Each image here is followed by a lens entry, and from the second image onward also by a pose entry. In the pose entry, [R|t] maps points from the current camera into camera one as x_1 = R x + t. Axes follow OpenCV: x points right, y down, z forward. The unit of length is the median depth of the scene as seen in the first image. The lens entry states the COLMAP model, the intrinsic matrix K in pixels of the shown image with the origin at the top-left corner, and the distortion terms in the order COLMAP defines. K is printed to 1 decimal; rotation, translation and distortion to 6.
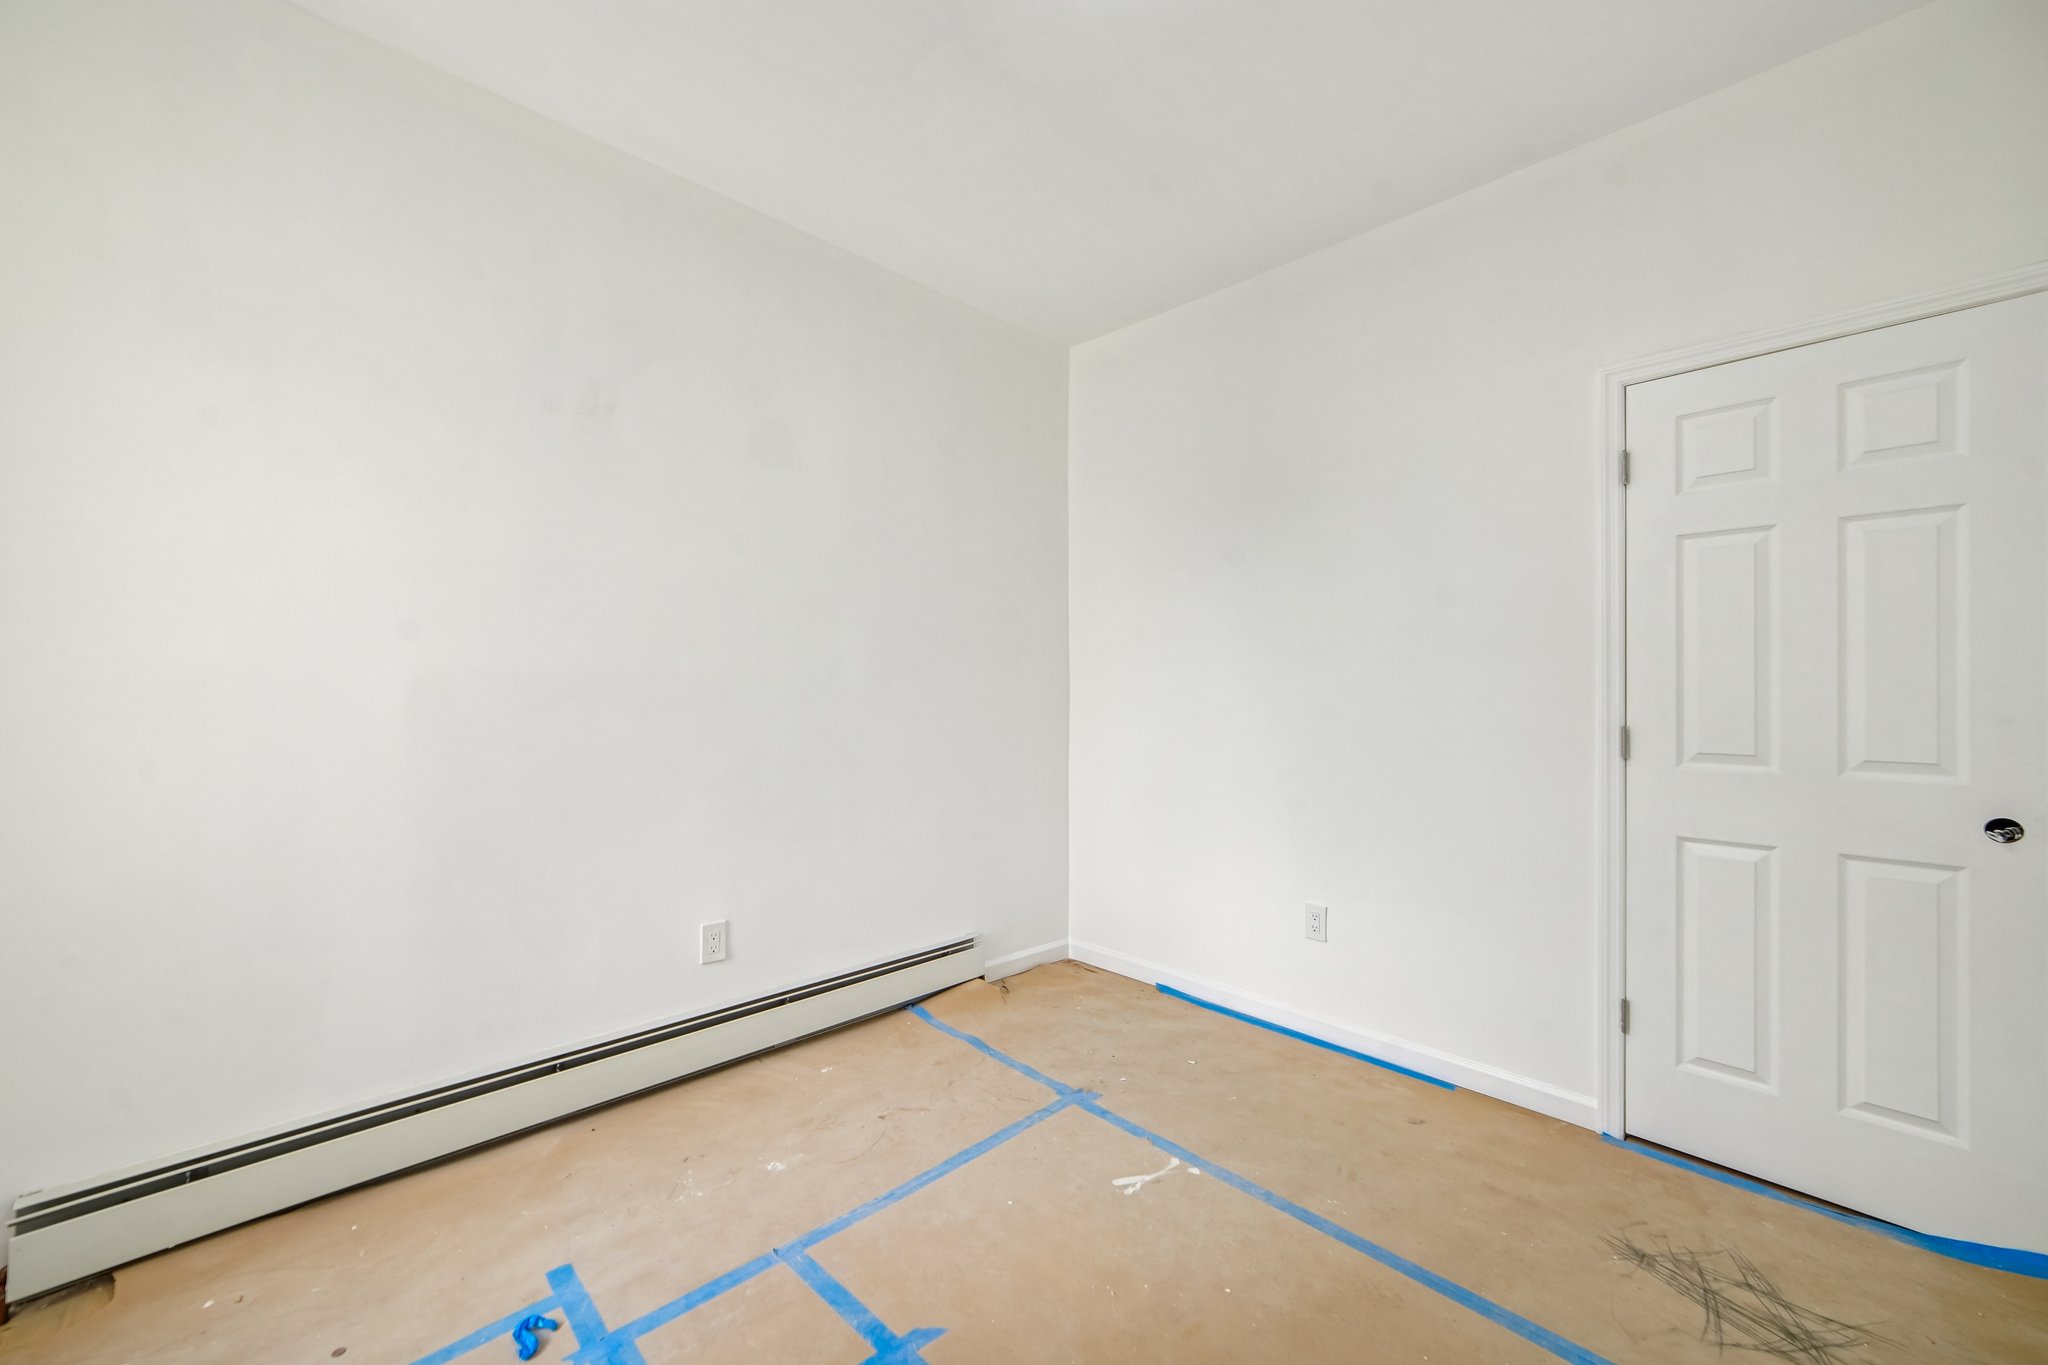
lens RADIAL K [[835.5, 0, 1022.7], [0, 835.5, 683.8], [0, 0, 1]] dist [-0.009031, 0.004792]
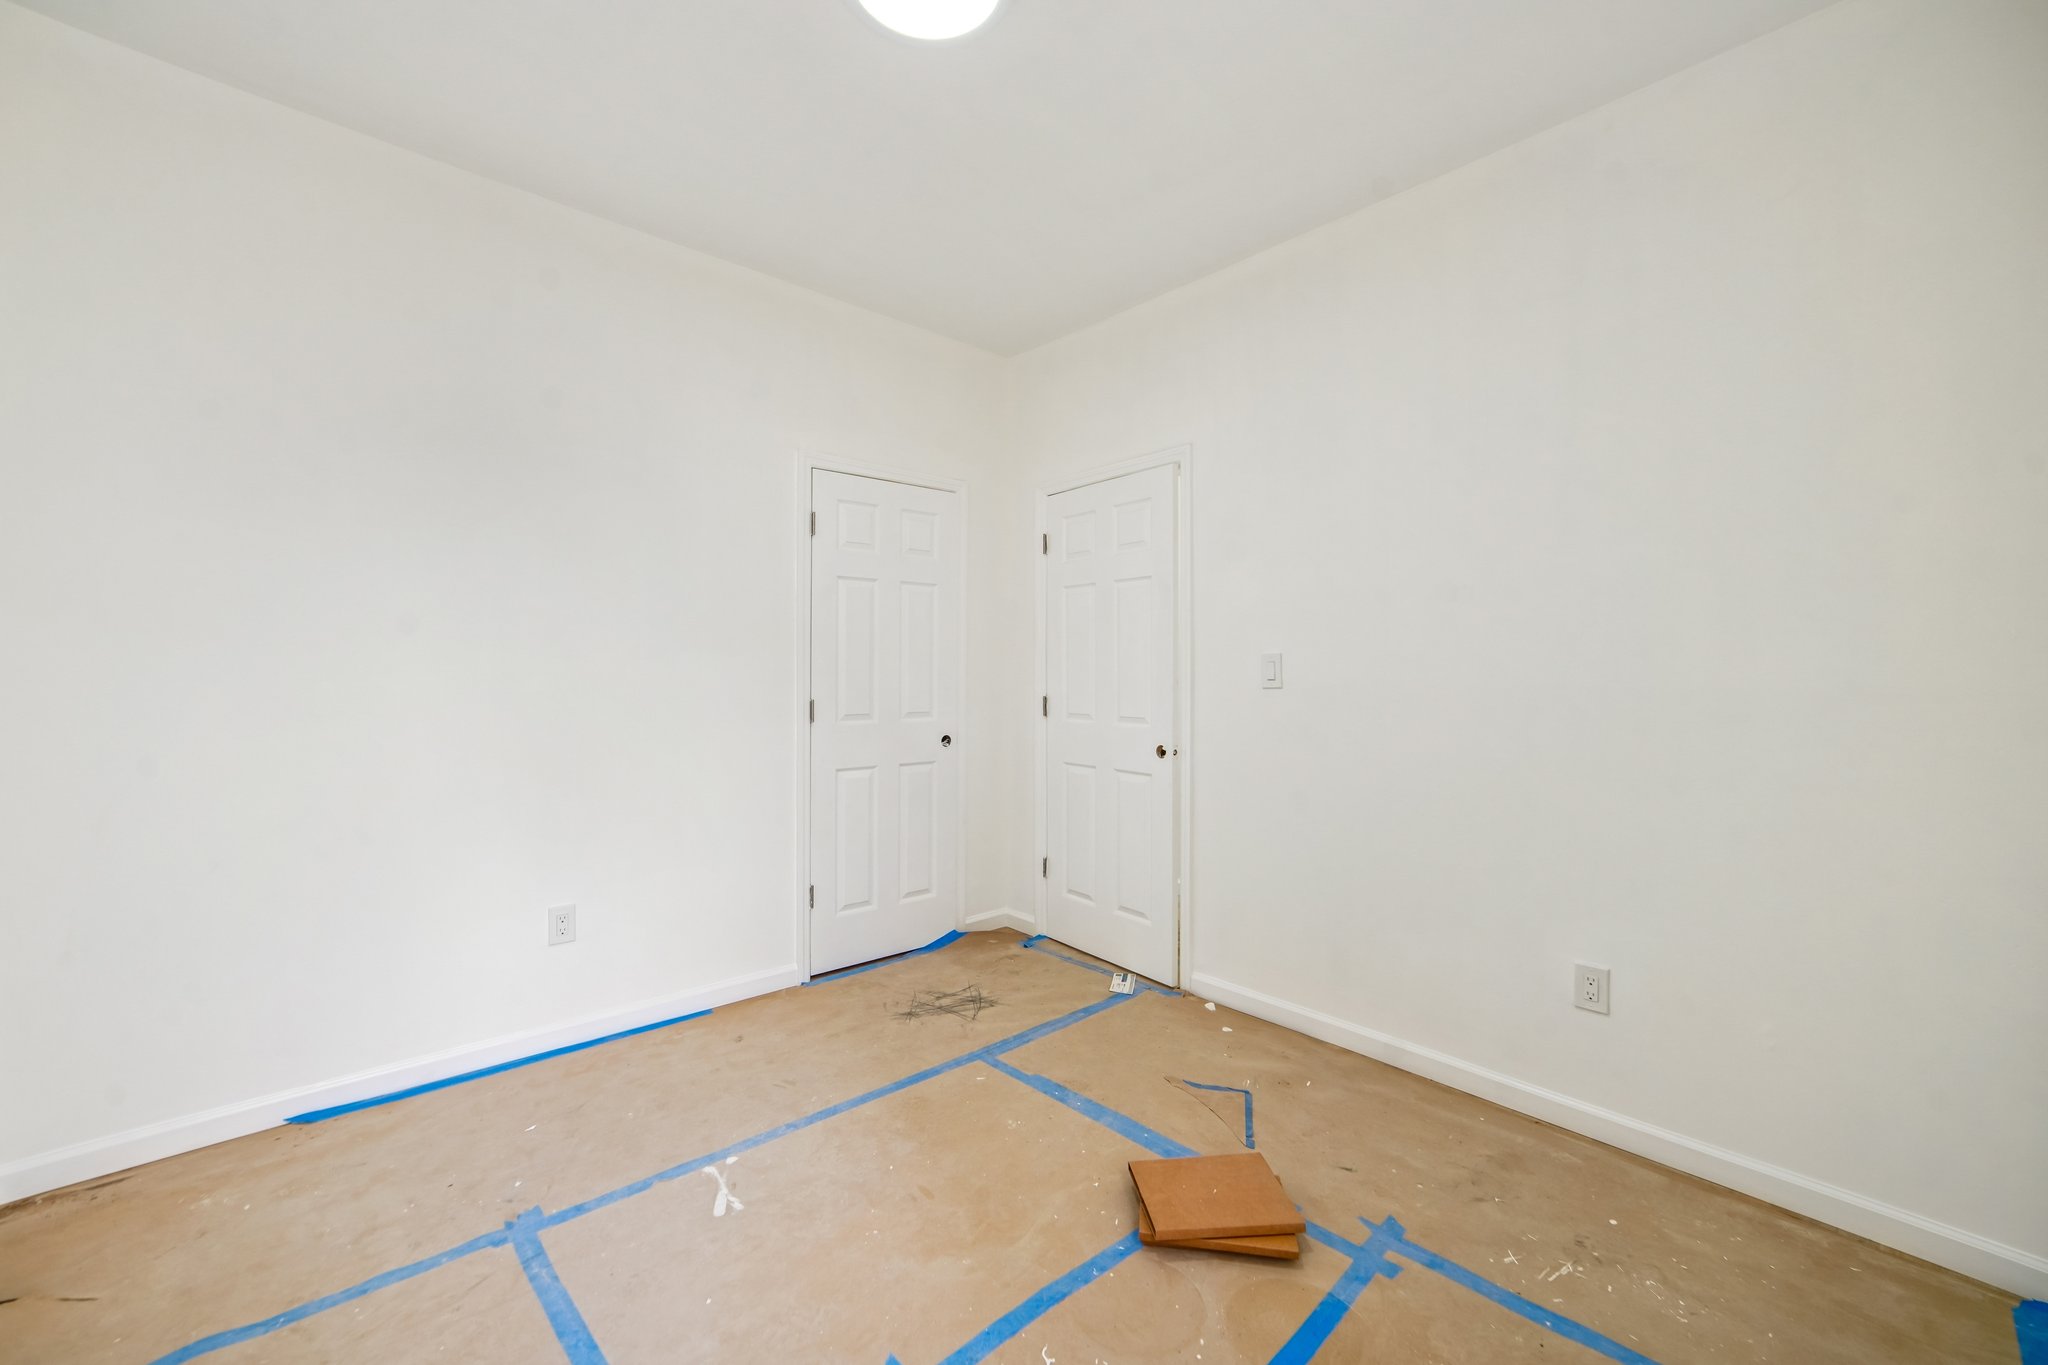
lens RADIAL K [[835.5, 0, 1035.1], [0, 835.5, 681.6], [0, 0, 1]] dist [-0.009031, 0.004792]
pose [[-0.006091, -0.013712, 0.999887, -0.784071], [-0.008217, 0.999873, 0.013661, -0.005221], [-0.999948, -0.008133, -0.006203, 0.645258]]
